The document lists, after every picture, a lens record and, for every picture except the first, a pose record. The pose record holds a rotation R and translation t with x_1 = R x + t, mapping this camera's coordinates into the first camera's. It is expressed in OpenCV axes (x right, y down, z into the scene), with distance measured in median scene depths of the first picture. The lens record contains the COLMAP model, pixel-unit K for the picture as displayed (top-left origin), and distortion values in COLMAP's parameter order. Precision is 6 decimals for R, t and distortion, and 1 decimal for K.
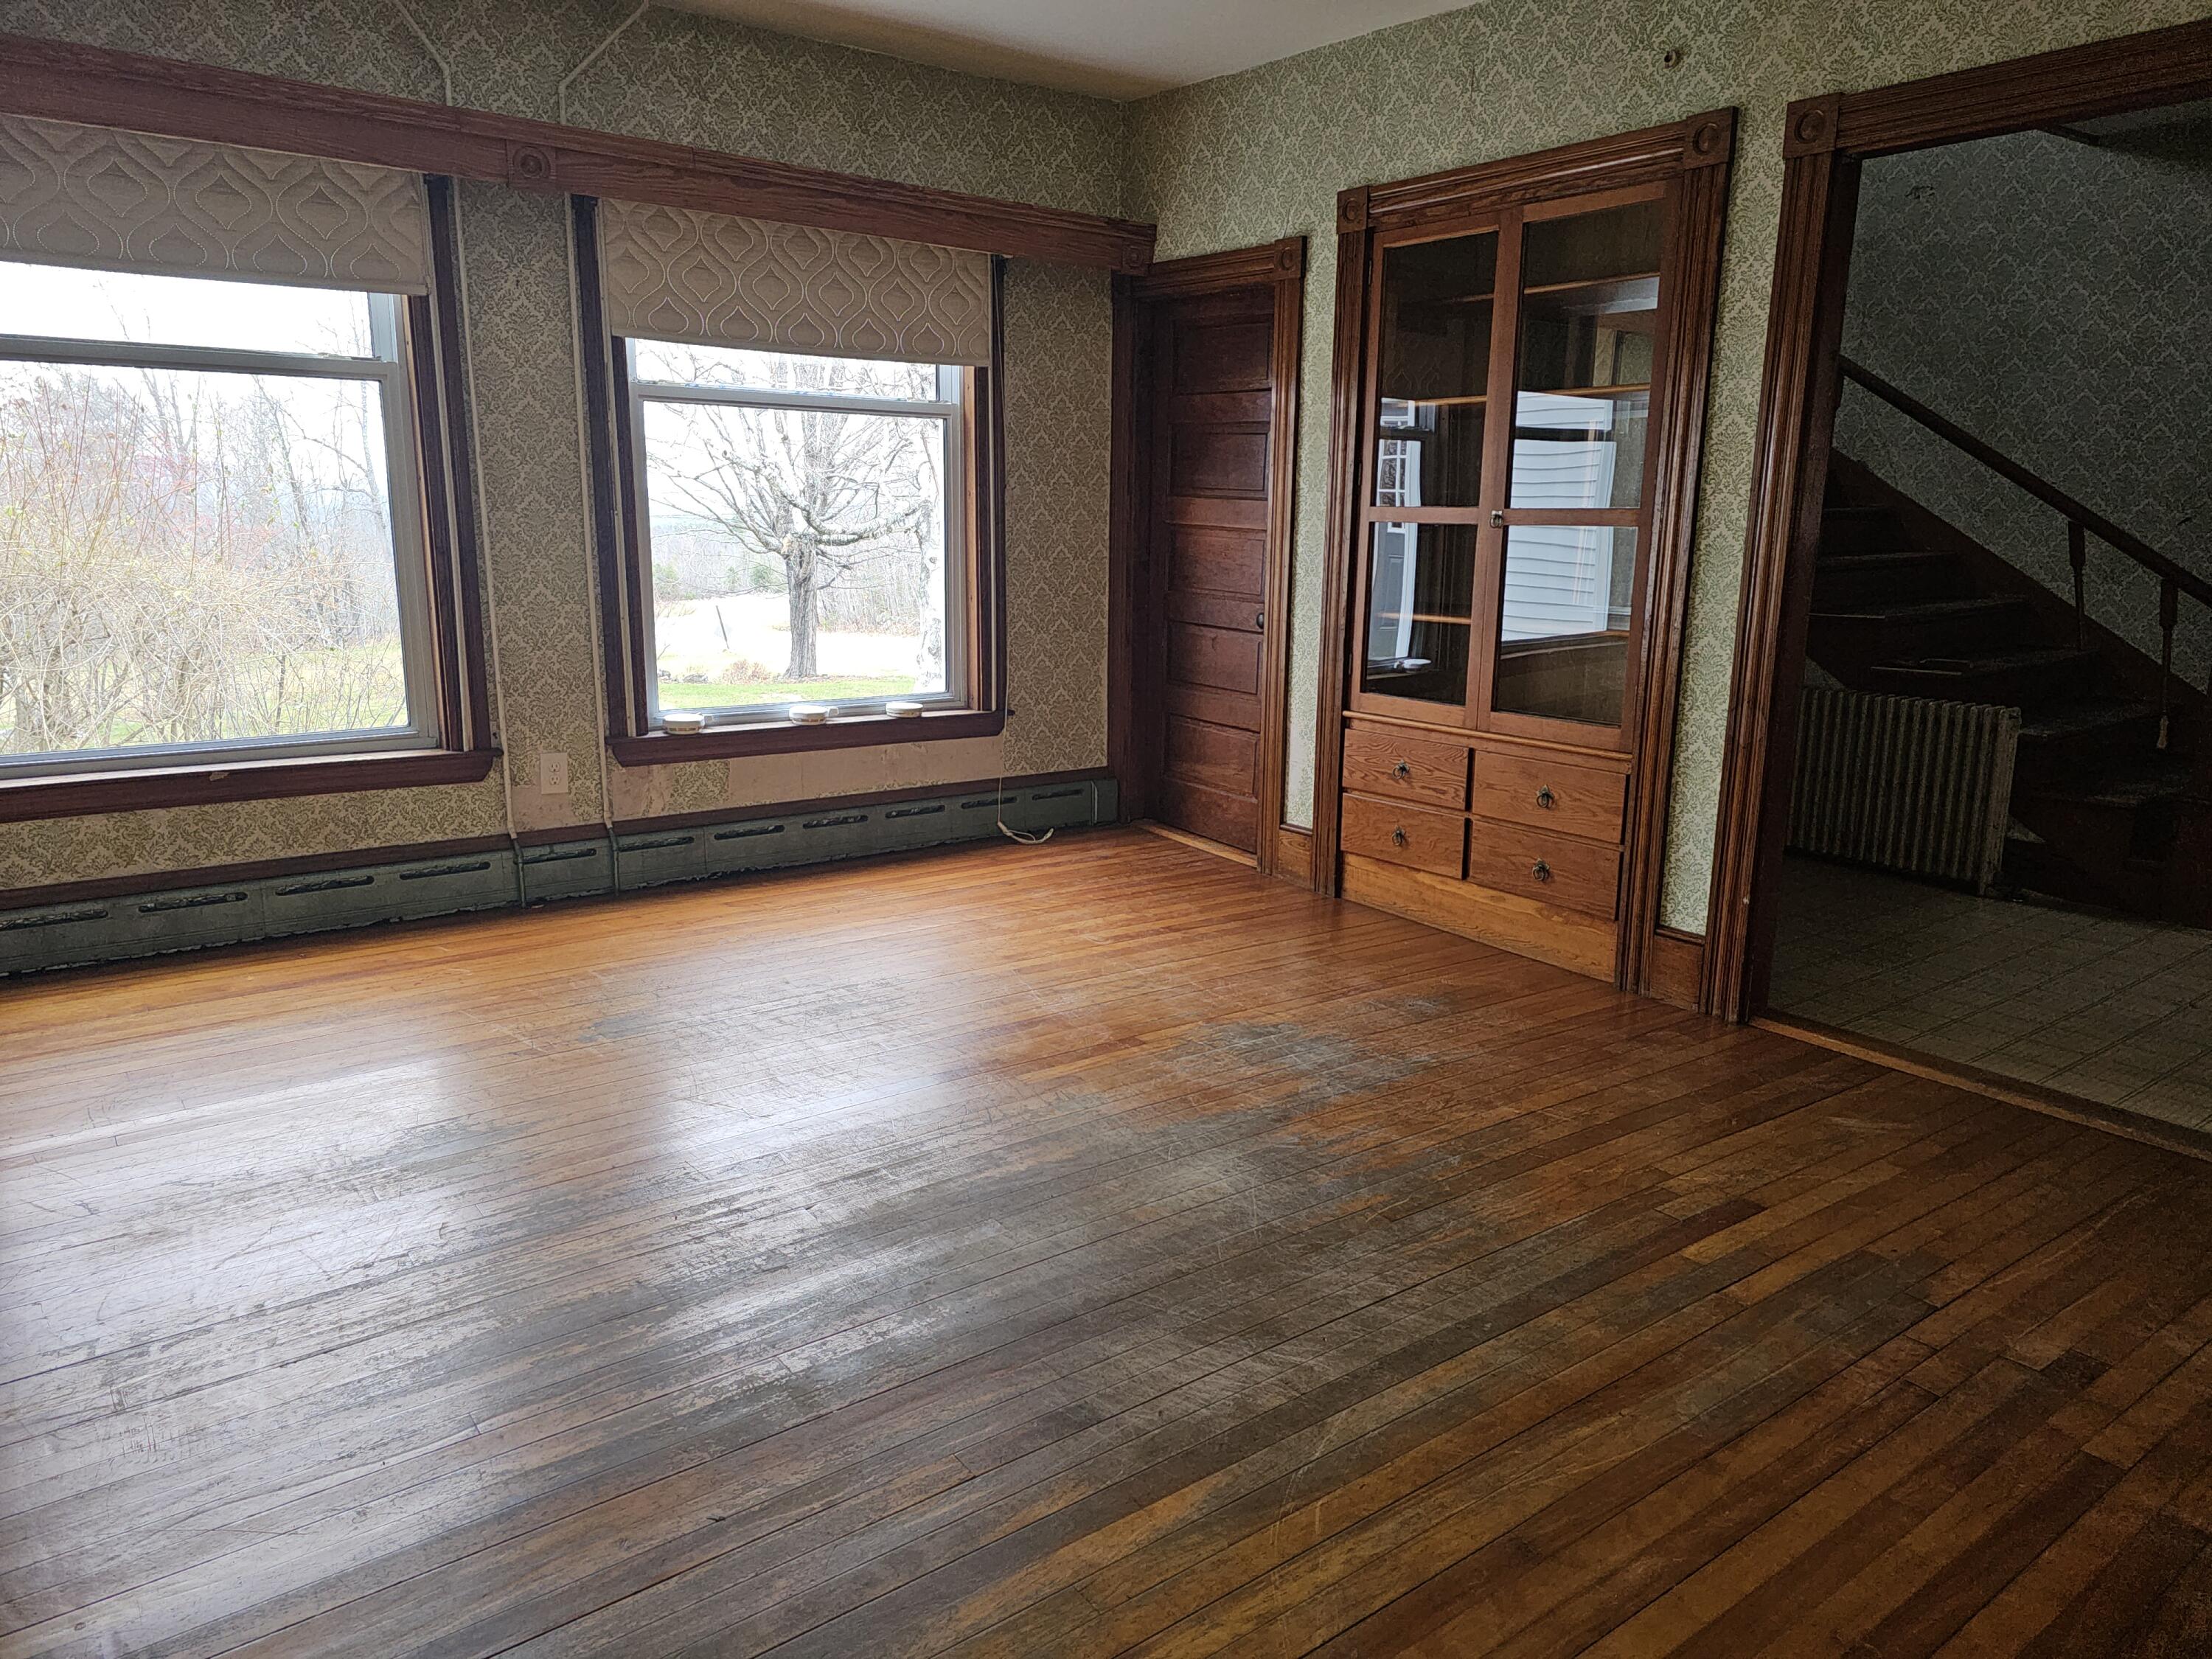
lens RADIAL K [[1501.4, 0, 1104.5], [0, 1501.4, 831.0], [0, 0, 1]] dist [0.080165, -0.083218]
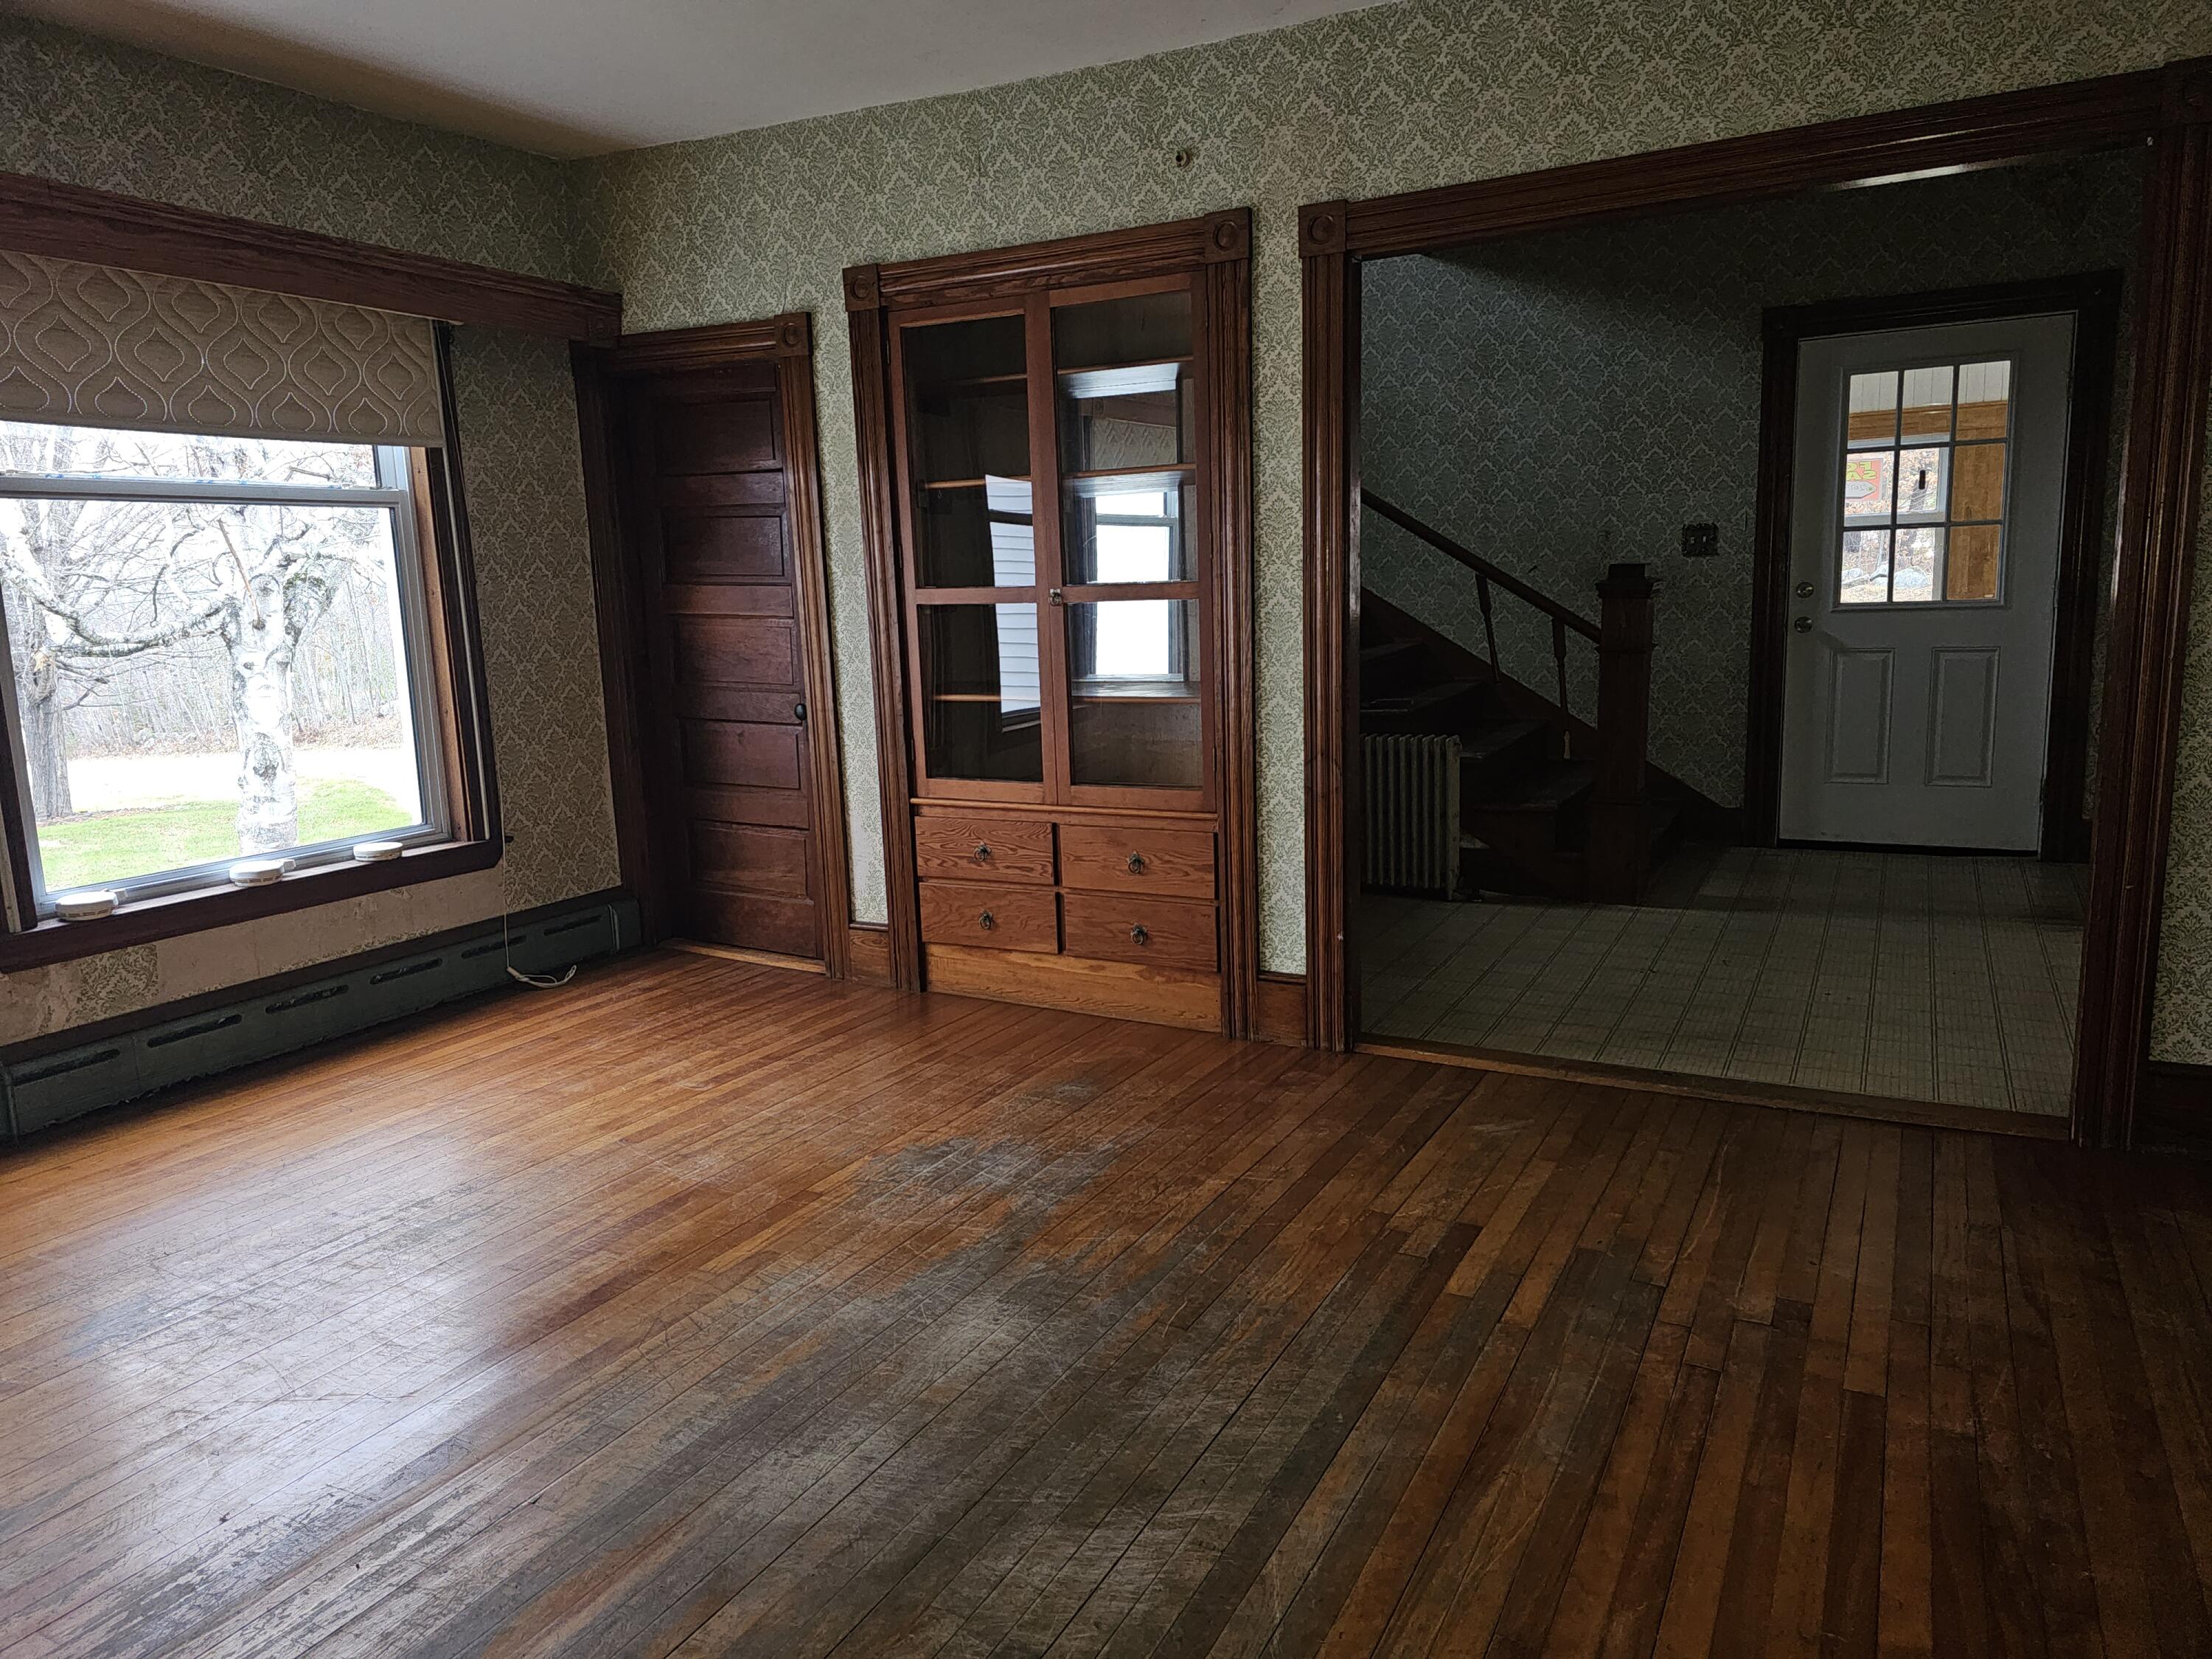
lens RADIAL K [[1501.4, 0, 1104.5], [0, 1501.4, 831.0], [0, 0, 1]] dist [0.080165, -0.083218]
pose [[0.905422, -0.115215, 0.408579, -0.132949], [0.133527, 0.990908, -0.016473, -0.028715], [-0.402966, 0.069471, 0.912574, 0.078997]]
